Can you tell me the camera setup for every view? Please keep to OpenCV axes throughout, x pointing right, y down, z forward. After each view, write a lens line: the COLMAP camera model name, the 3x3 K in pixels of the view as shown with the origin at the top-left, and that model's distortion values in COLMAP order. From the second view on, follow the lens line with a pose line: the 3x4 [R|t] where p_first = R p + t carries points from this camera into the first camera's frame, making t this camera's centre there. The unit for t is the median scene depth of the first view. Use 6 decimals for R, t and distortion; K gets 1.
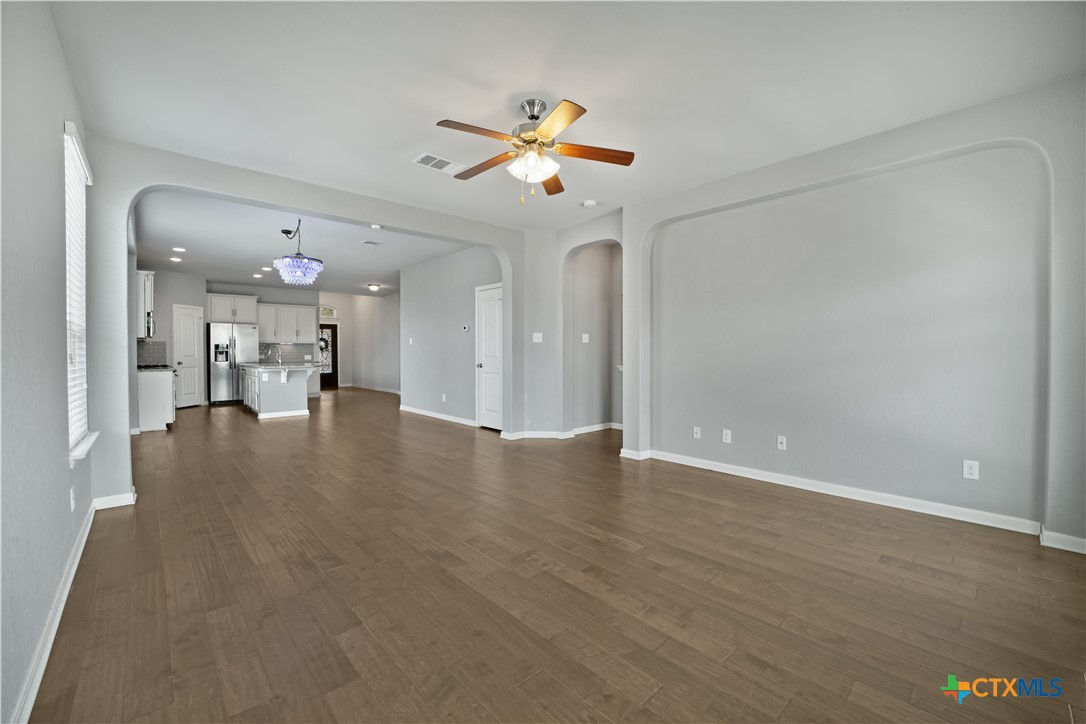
lens RADIAL K [[451.5, 0, 532.1], [0, 451.5, 354.7], [0, 0, 1]] dist [-0.017108, -0.000030]
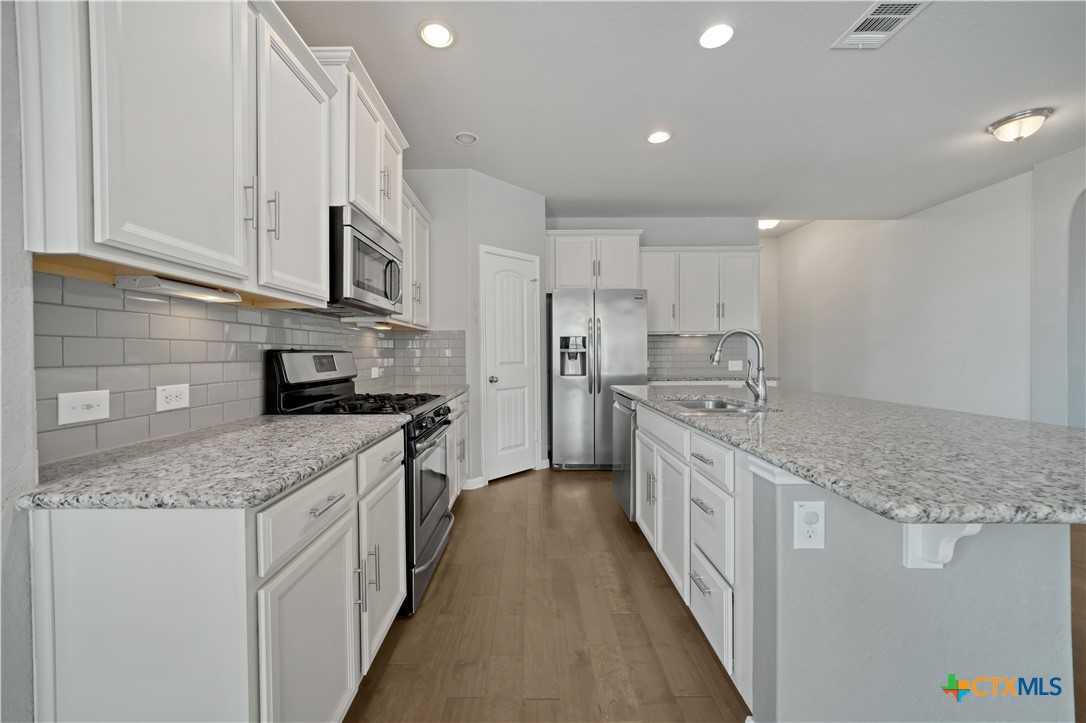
lens RADIAL K [[432.5, 0, 534.0], [0, 432.5, 355.1], [0, 0, 1]] dist [-0.016674, 0.004264]
pose [[0.754410, 0.003485, -0.656394, -0.435942], [0.001229, 0.999977, 0.006722, -0.007796], [0.656402, -0.005877, 0.754388, 0.642823]]
